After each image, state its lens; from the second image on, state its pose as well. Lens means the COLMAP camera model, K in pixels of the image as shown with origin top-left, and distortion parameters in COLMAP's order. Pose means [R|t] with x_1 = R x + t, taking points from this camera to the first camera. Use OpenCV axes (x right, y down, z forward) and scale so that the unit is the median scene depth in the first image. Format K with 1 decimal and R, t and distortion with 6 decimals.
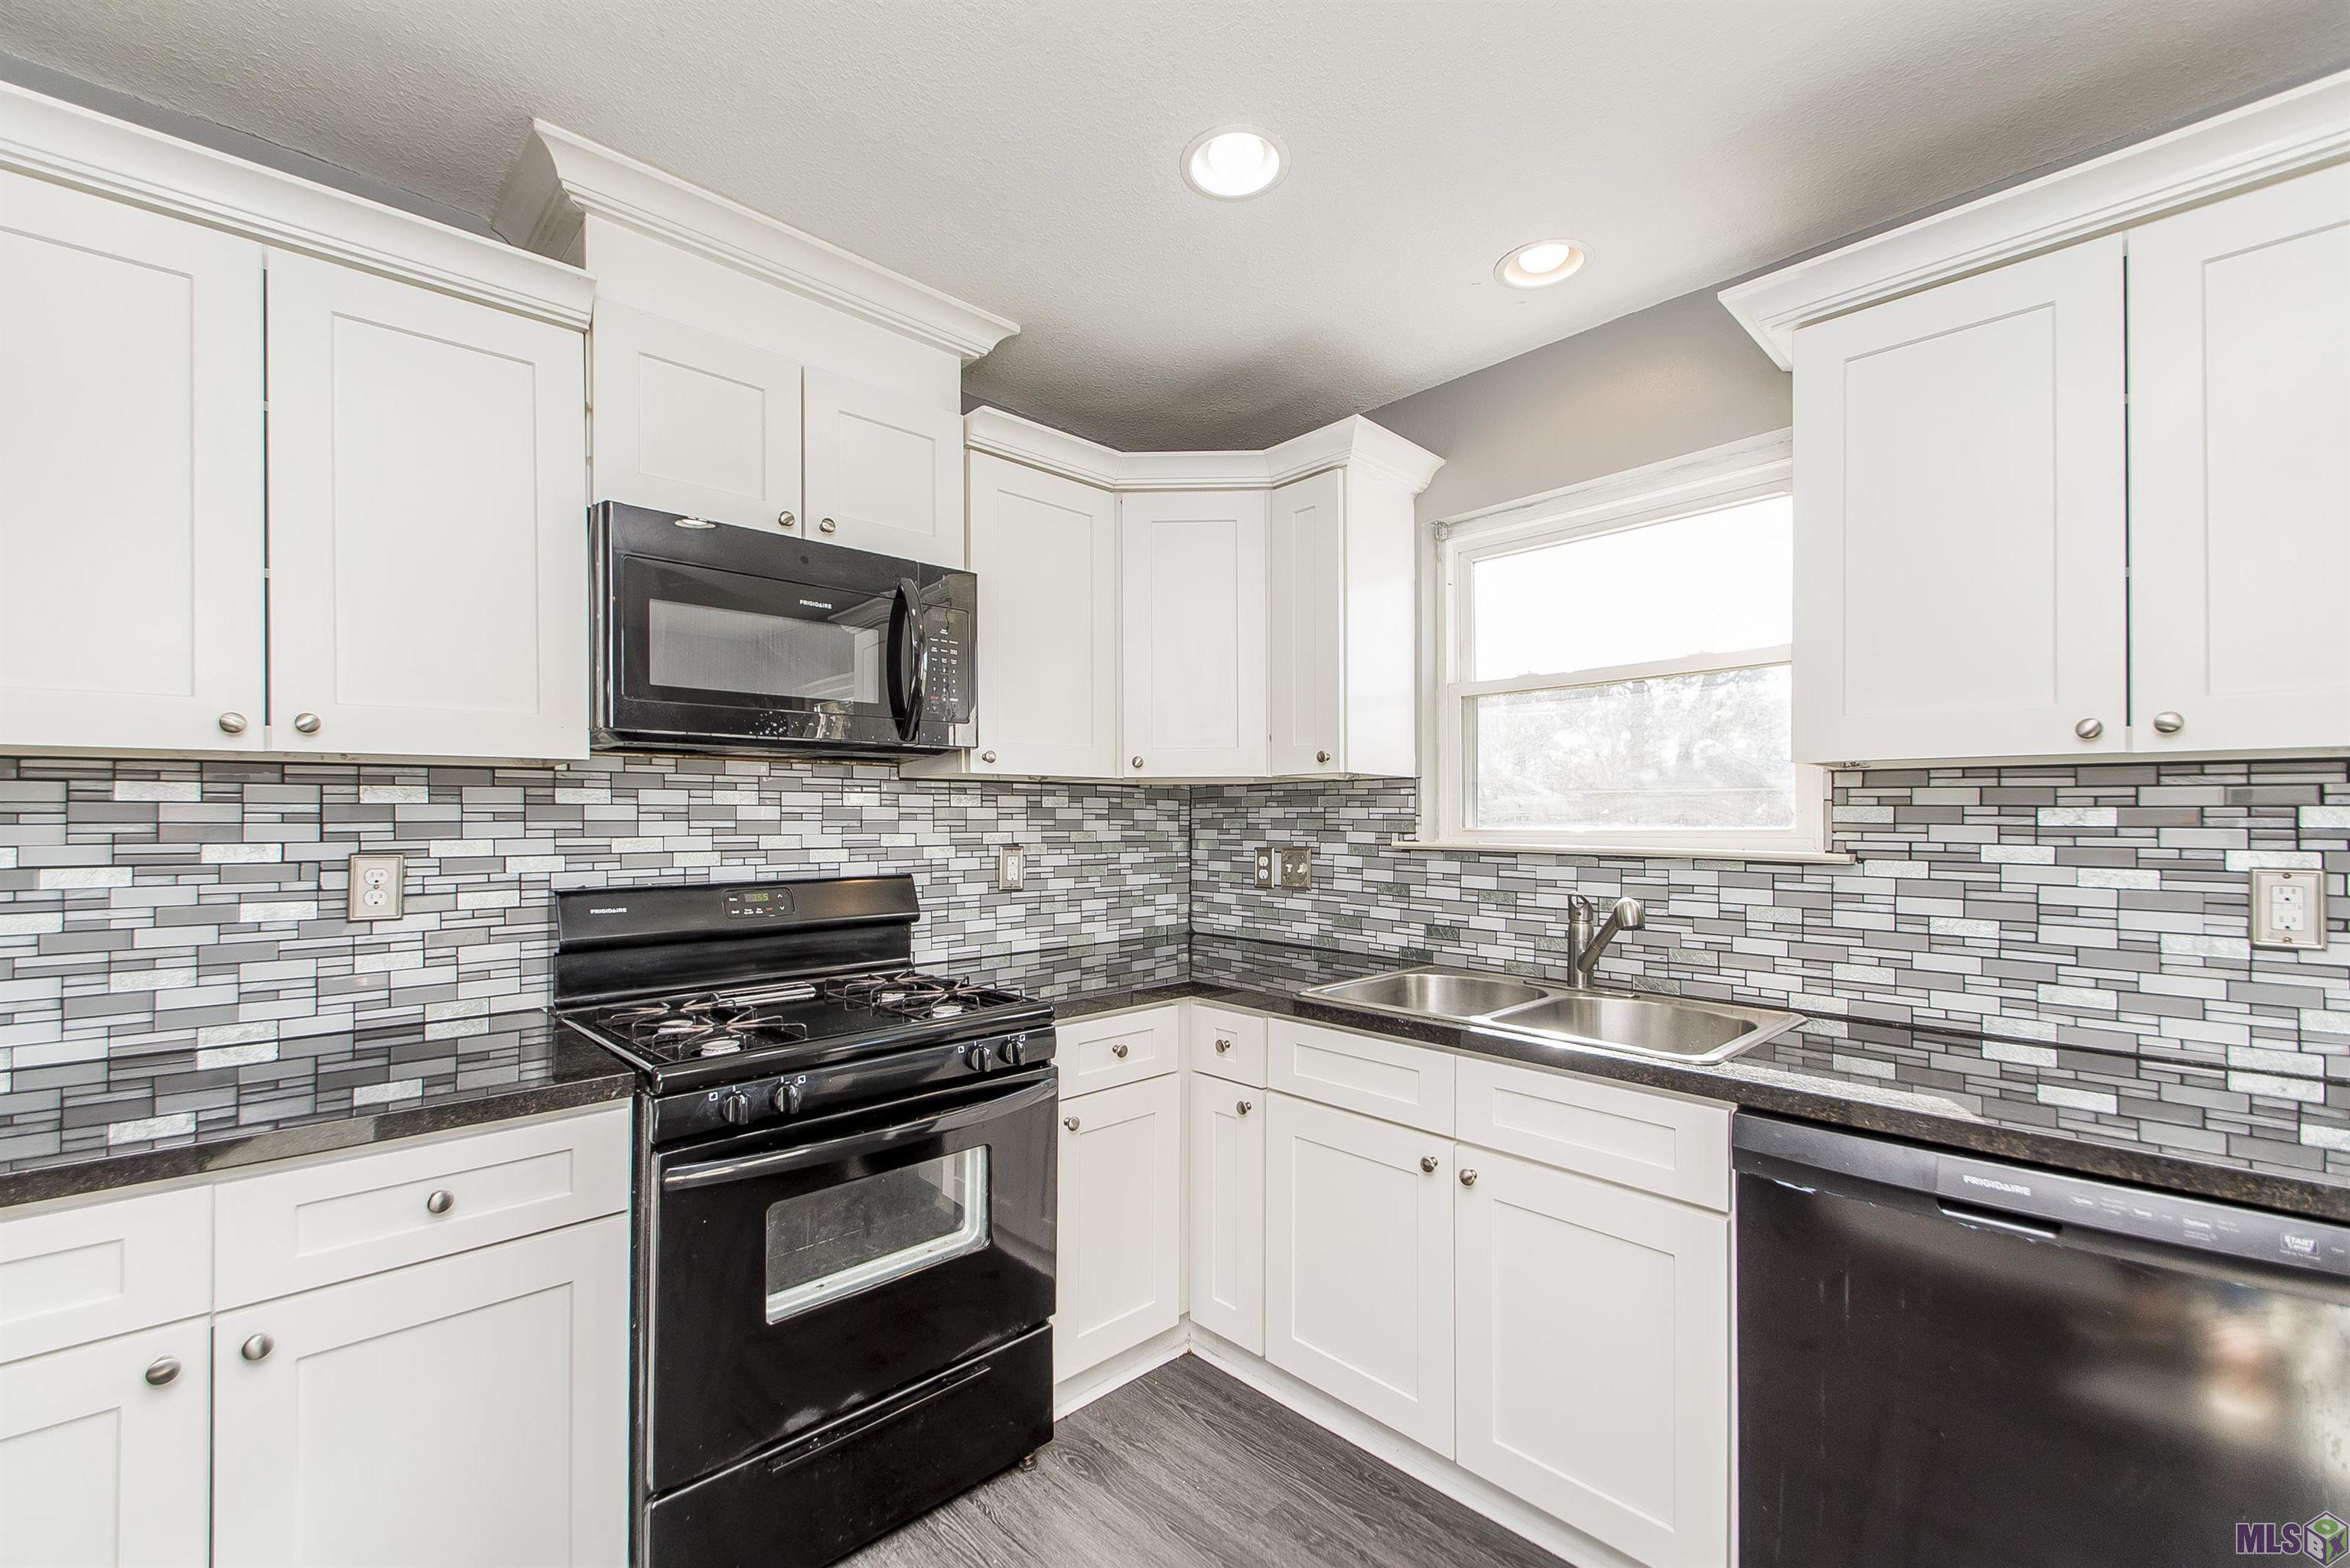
lens RADIAL K [[960.3, 0, 1141.4], [0, 960.3, 813.3], [0, 0, 1]] dist [0.009641, -0.003955]
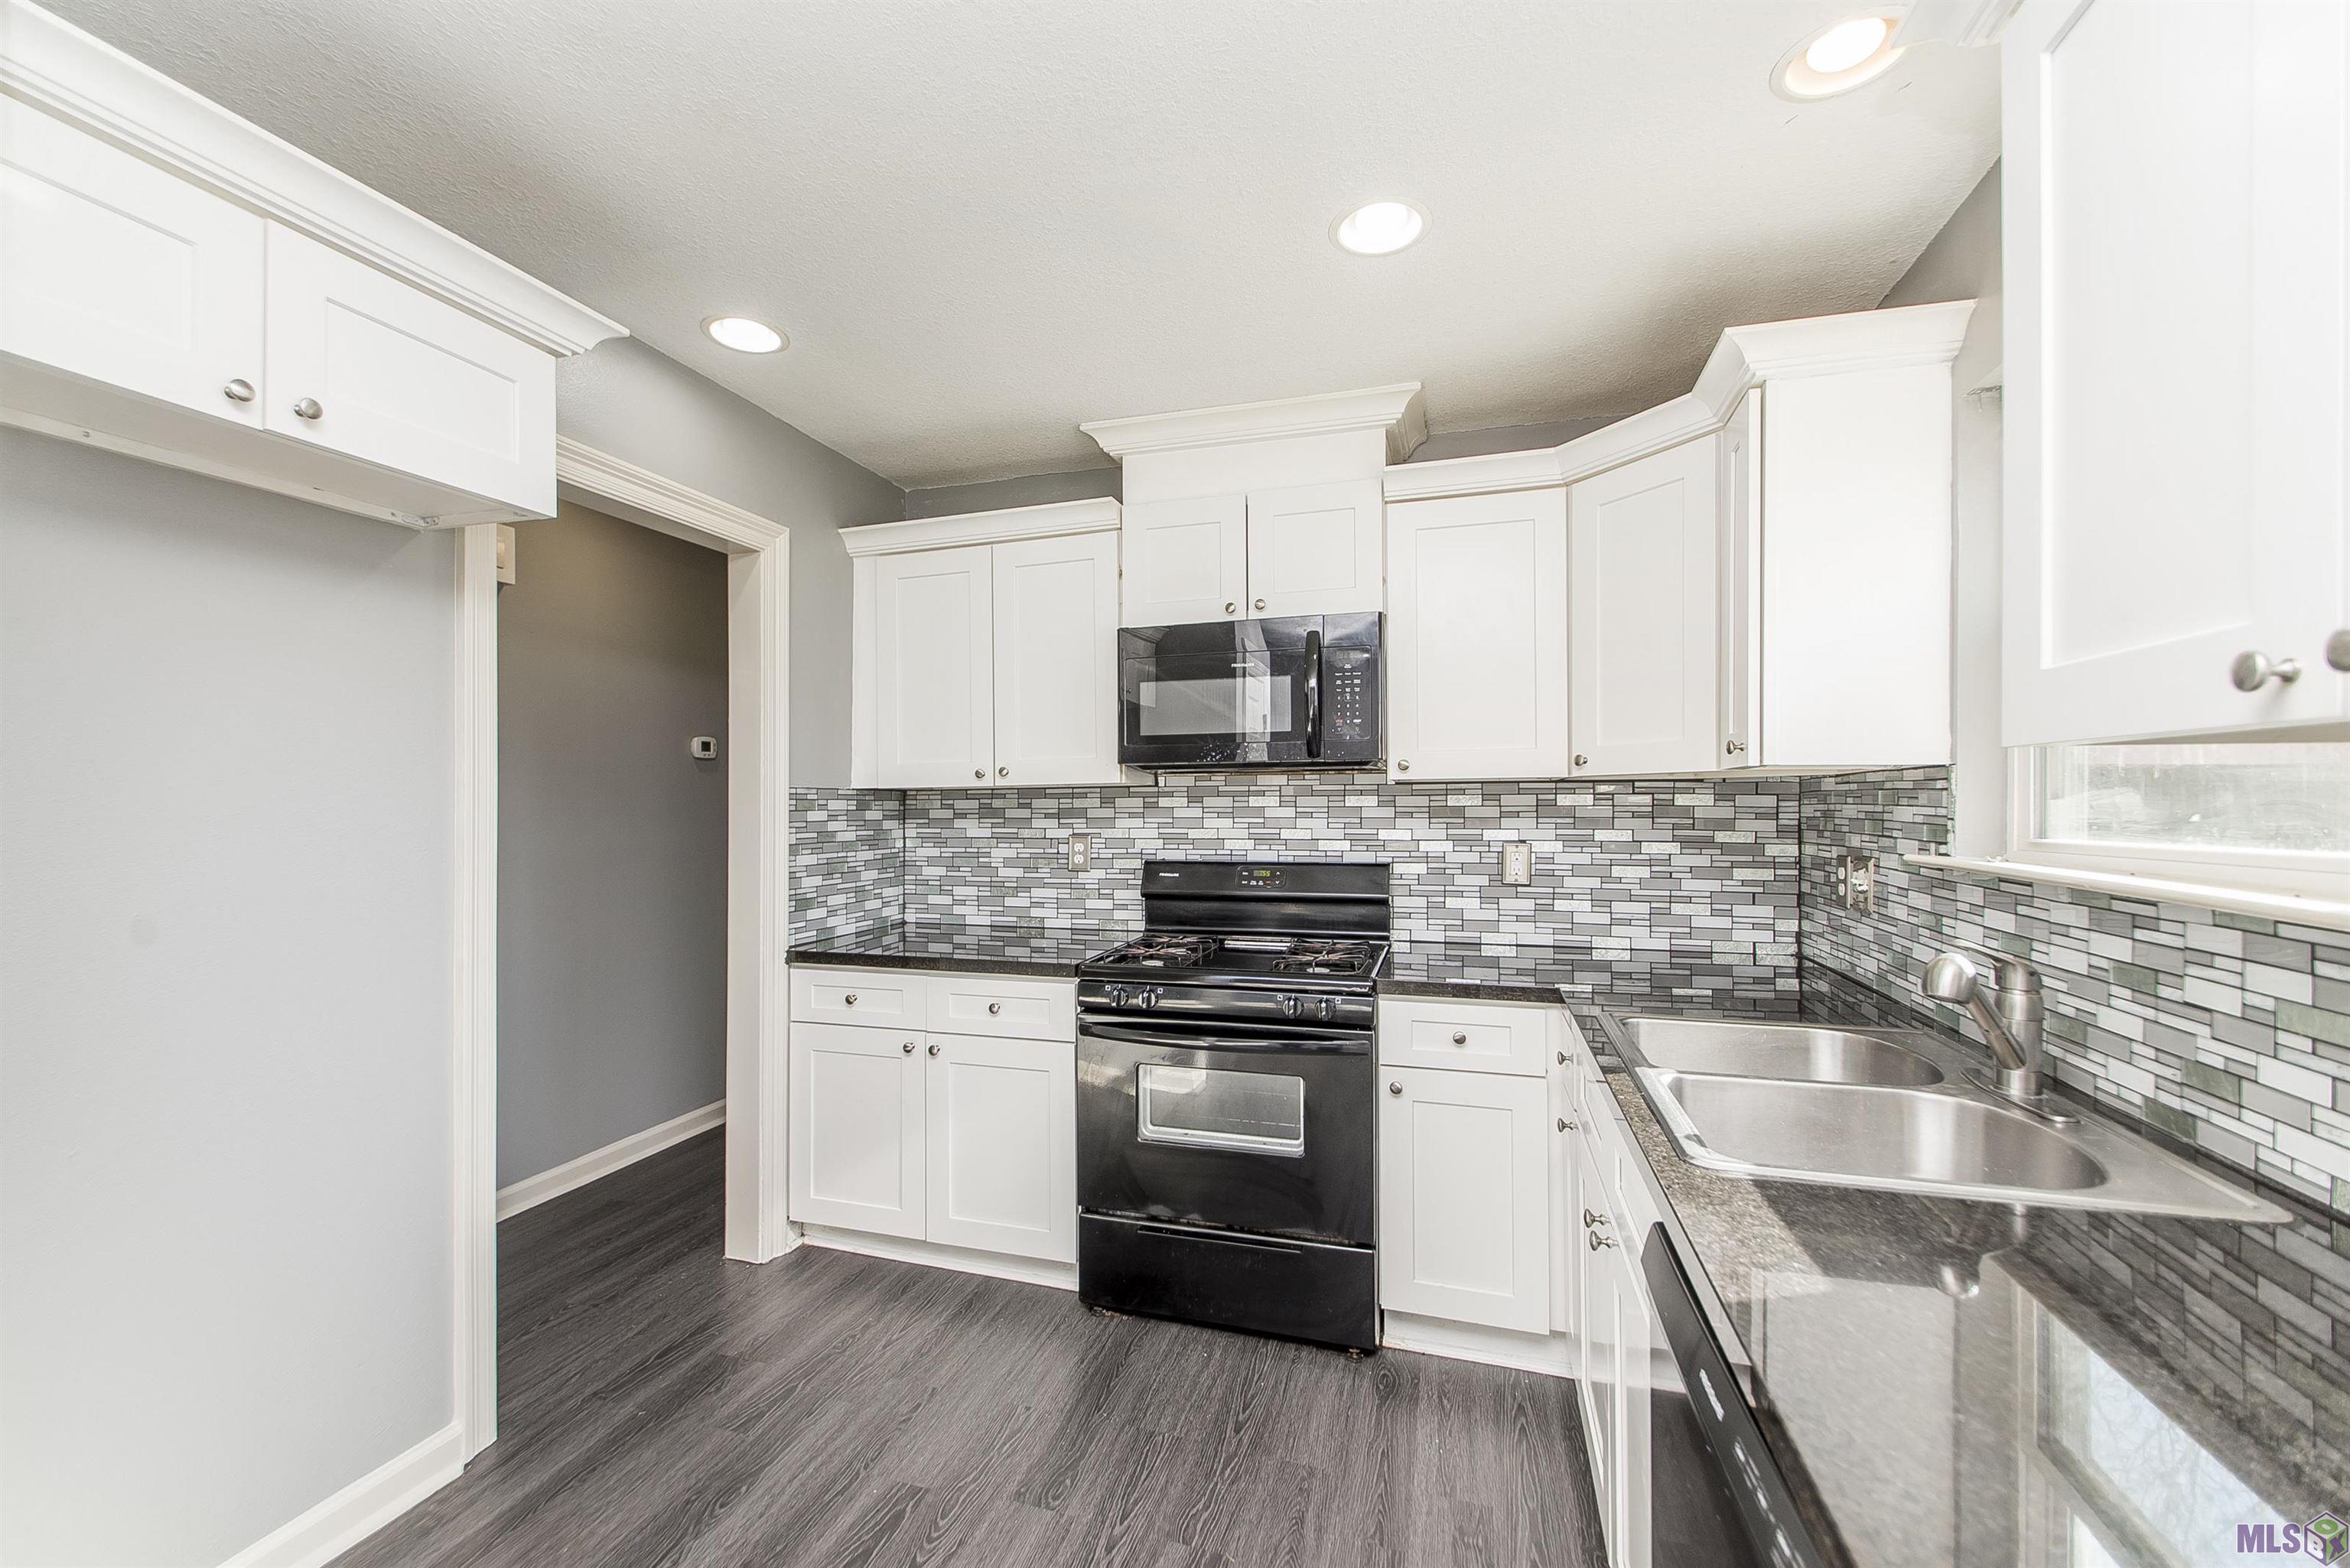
lens RADIAL K [[960.3, 0, 1175.6], [0, 960.3, 796.5], [0, 0, 1]] dist [0.009641, -0.003955]
pose [[0.496308, -0.008994, -0.868100, 0.758647], [0.007857, 0.999952, -0.005868, -0.016927], [0.868111, -0.003908, 0.496355, 0.200908]]
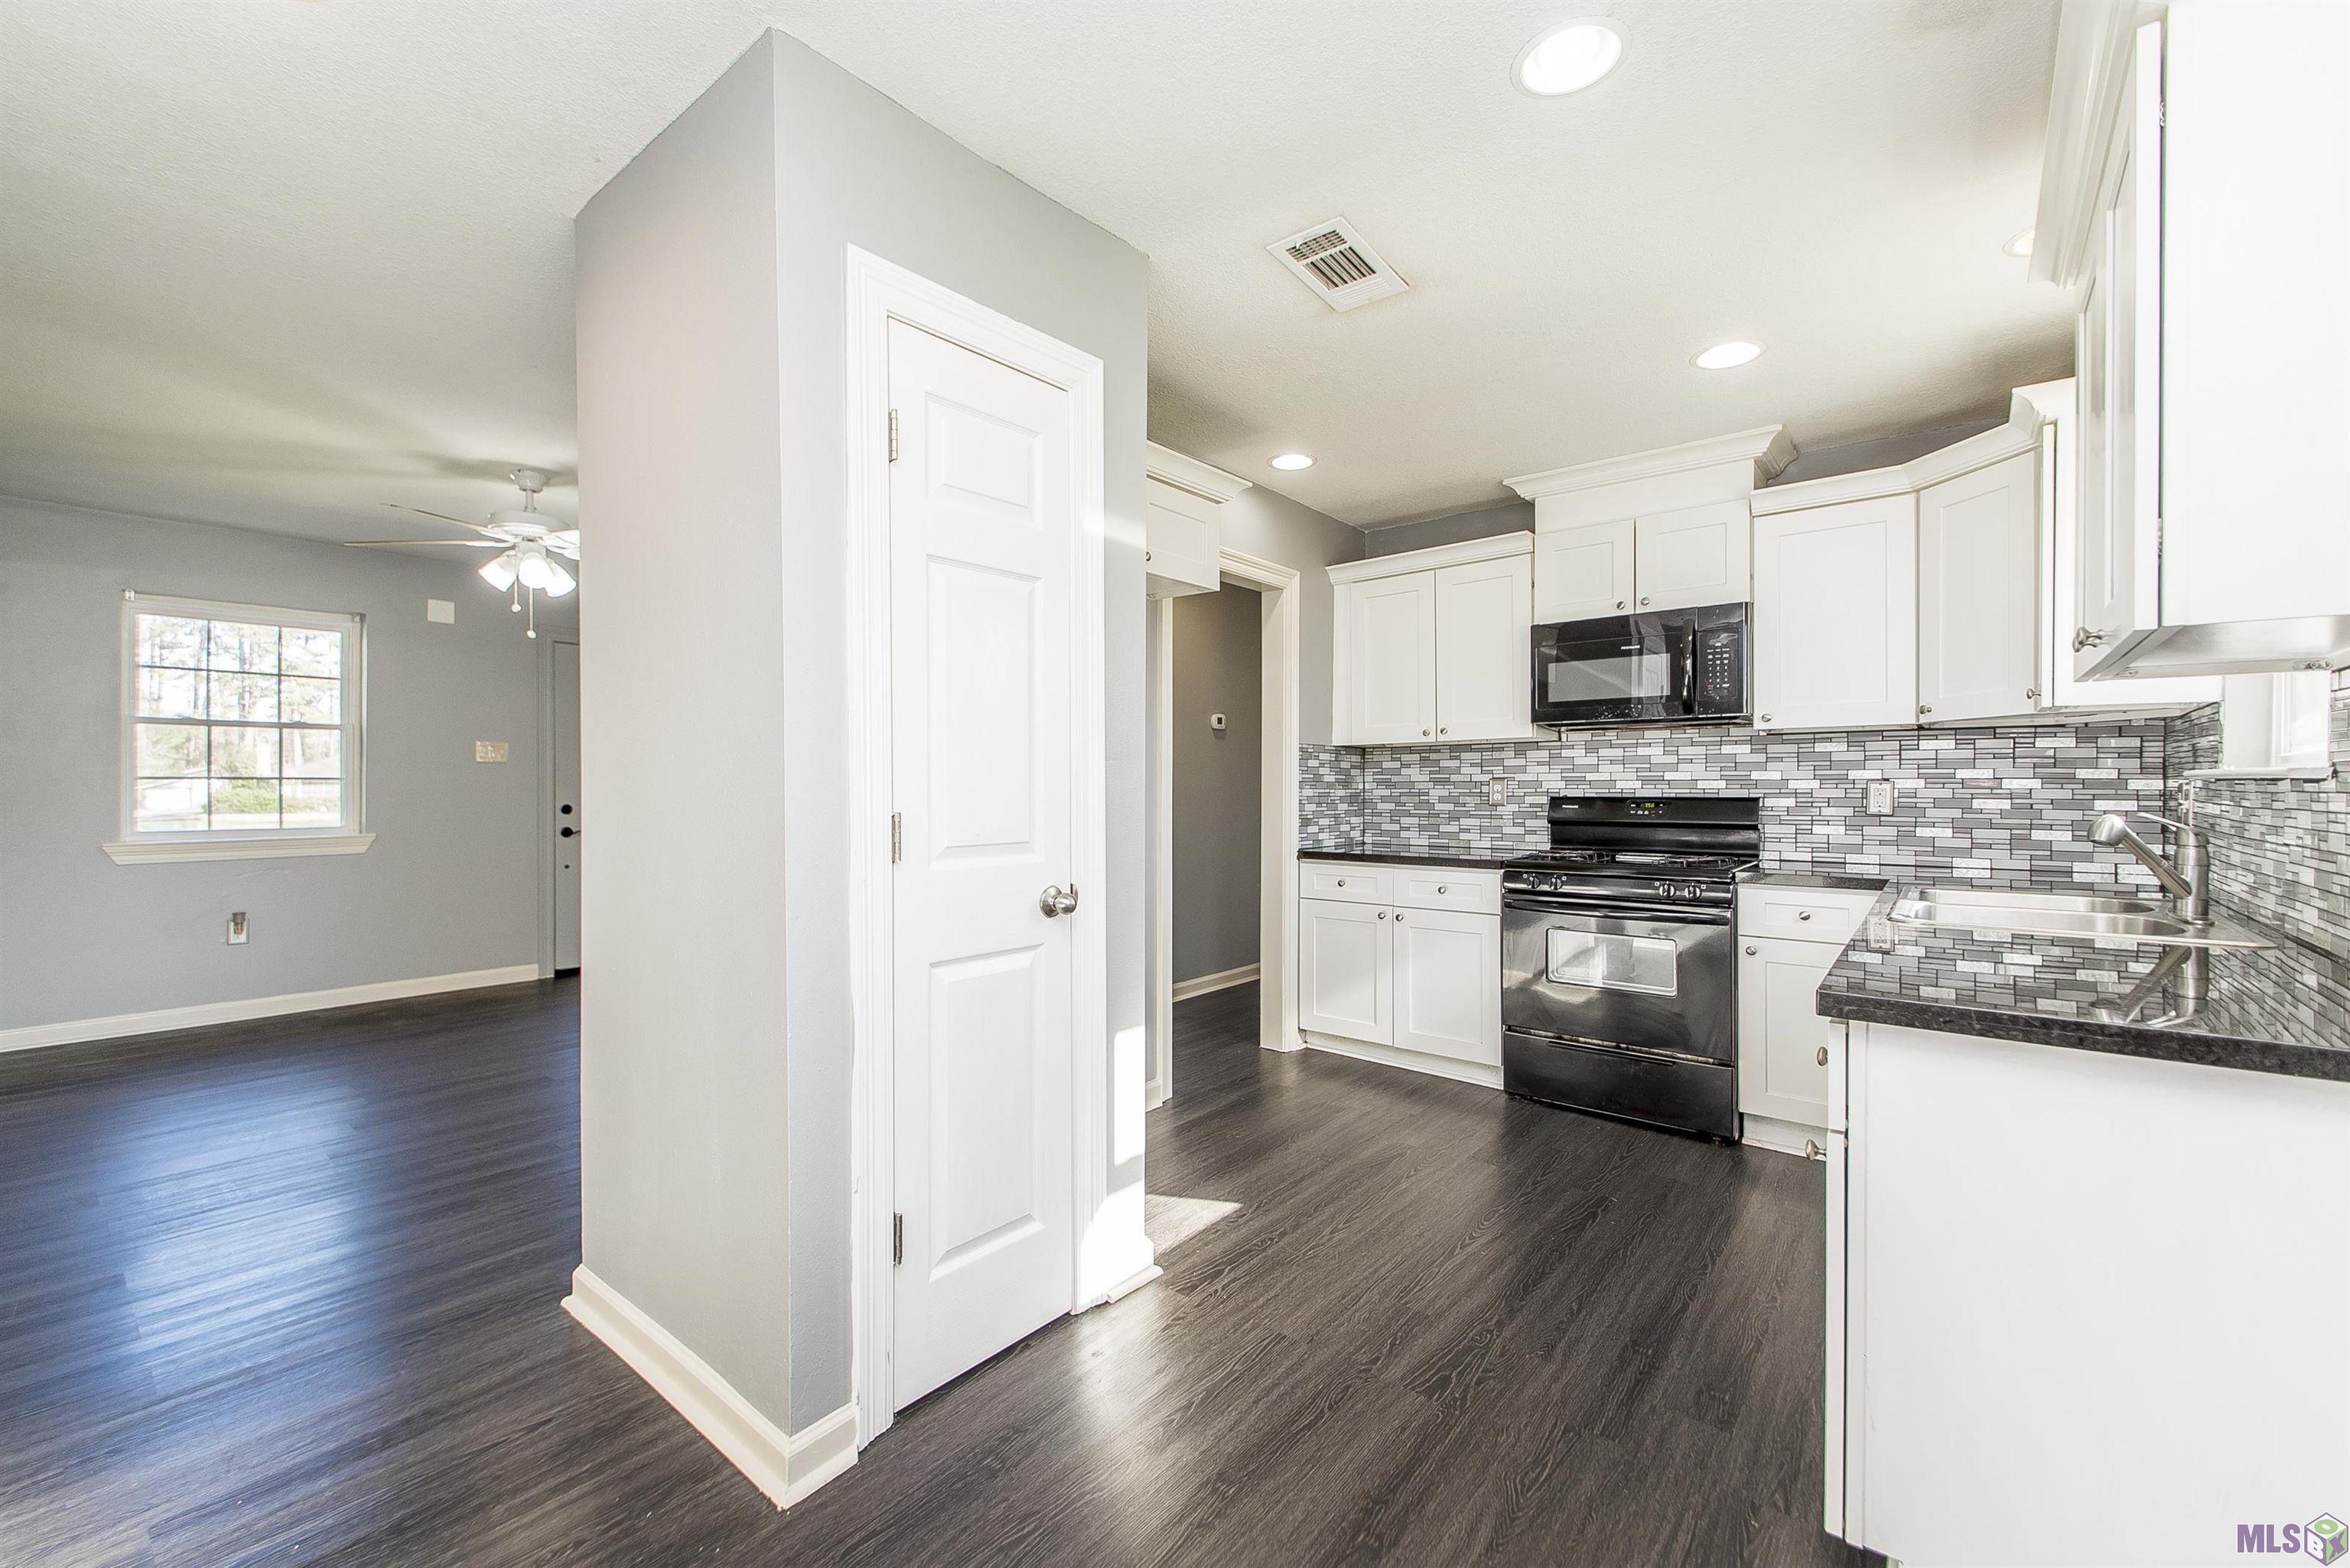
lens RADIAL K [[960.3, 0, 1171.8], [0, 960.3, 783.4], [0, 0, 1]] dist [0.009641, -0.003955]
pose [[0.125676, -0.004350, -0.992062, 1.312521], [0.003189, 0.999987, -0.003980, 0.050986], [0.992066, -0.002663, 0.125688, -0.126921]]
